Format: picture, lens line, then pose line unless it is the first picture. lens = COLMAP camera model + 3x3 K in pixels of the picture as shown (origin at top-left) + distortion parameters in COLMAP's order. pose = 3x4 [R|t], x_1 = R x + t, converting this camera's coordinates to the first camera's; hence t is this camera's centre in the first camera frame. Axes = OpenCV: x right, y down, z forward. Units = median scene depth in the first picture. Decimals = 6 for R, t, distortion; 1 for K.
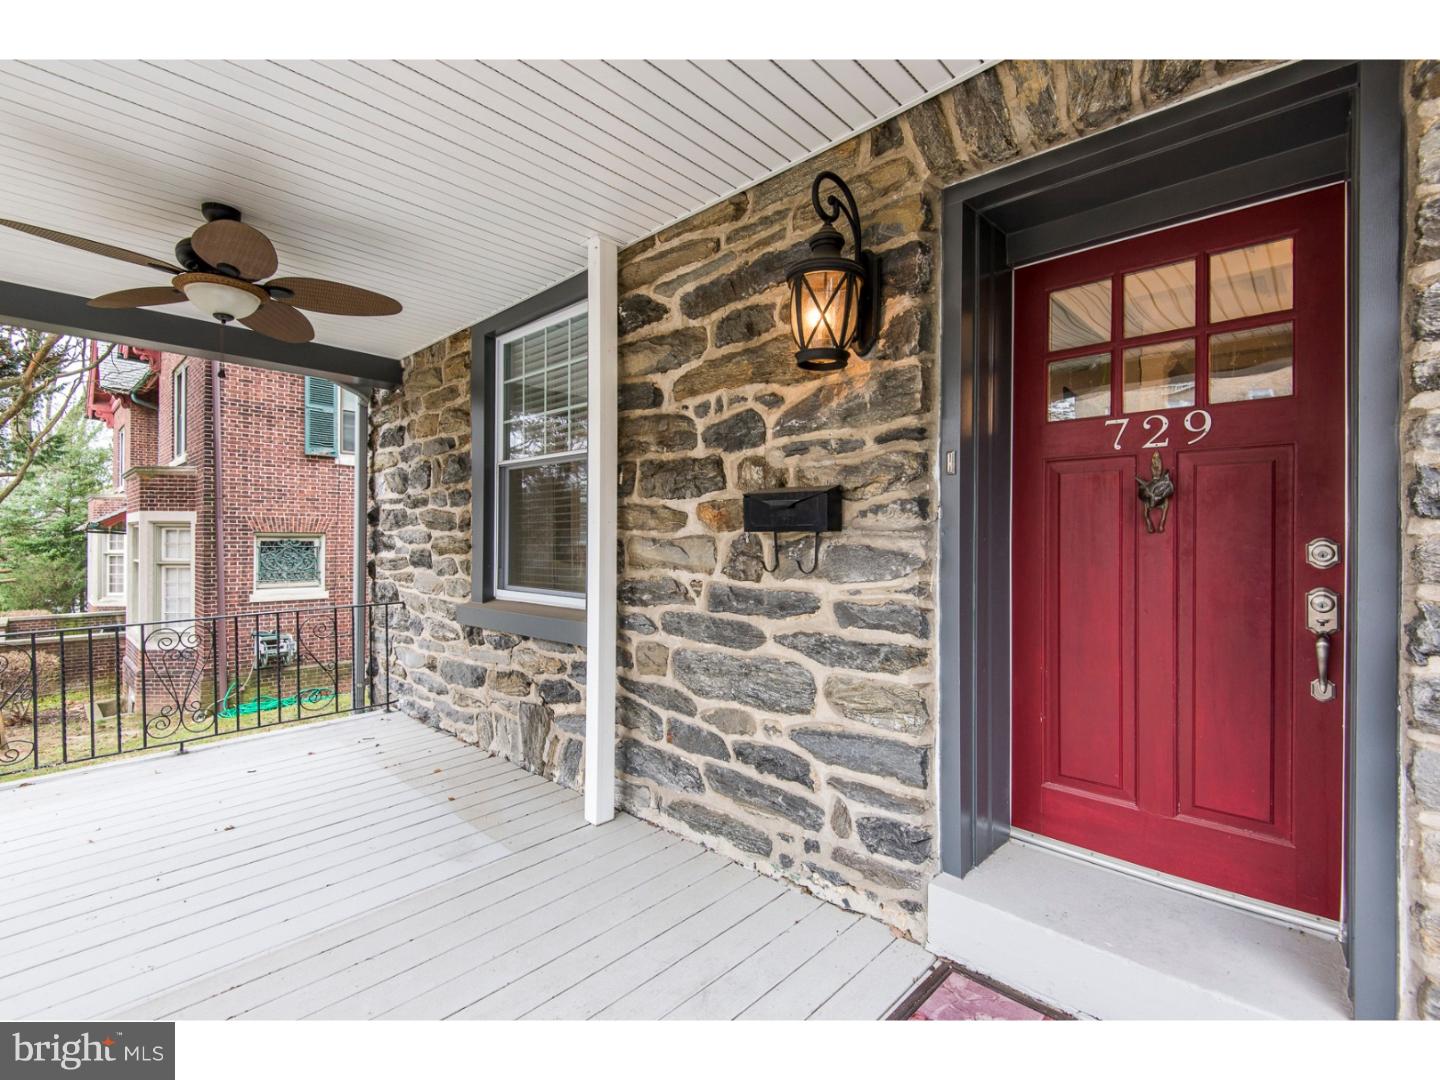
lens RADIAL K [[652.1, 0, 713.0], [0, 652.1, 540.0], [0, 0, 1]] dist [0.016375, -0.007297]
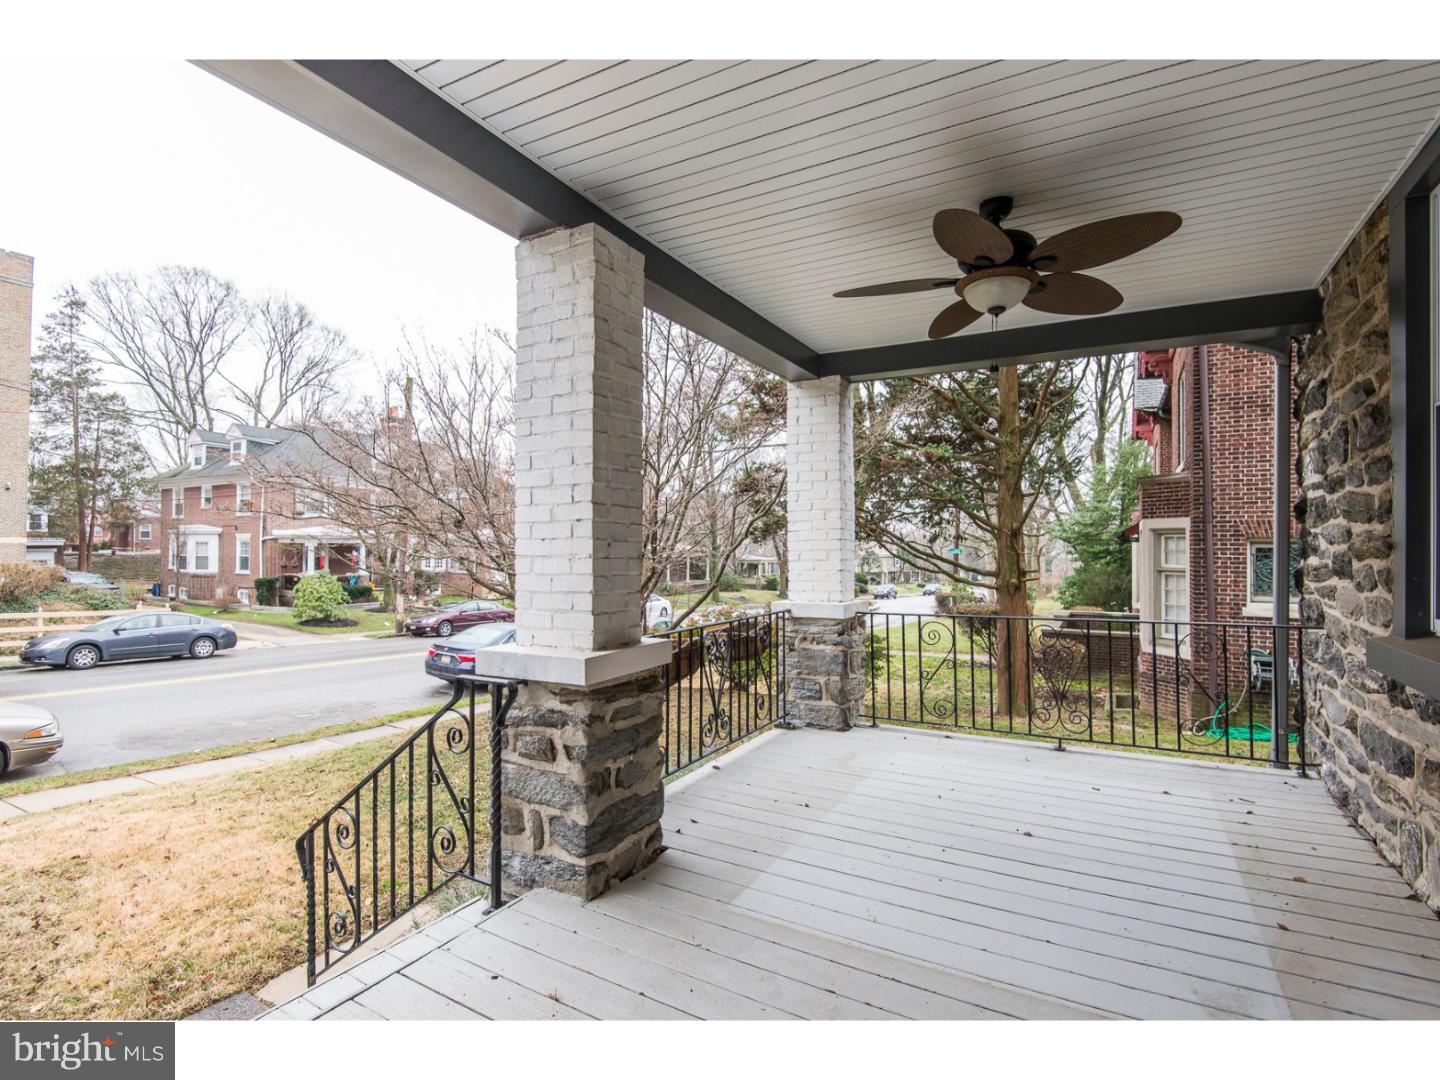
lens RADIAL K [[696.8, 0, 722.6], [0, 696.8, 540.8], [0, 0, 1]] dist [-0.005522, -0.002212]
pose [[0.254305, -0.008567, -0.967086, 0.100709], [-0.004227, 0.999941, -0.009970, 0.013607], [0.967115, 0.006624, 0.254253, 0.213438]]
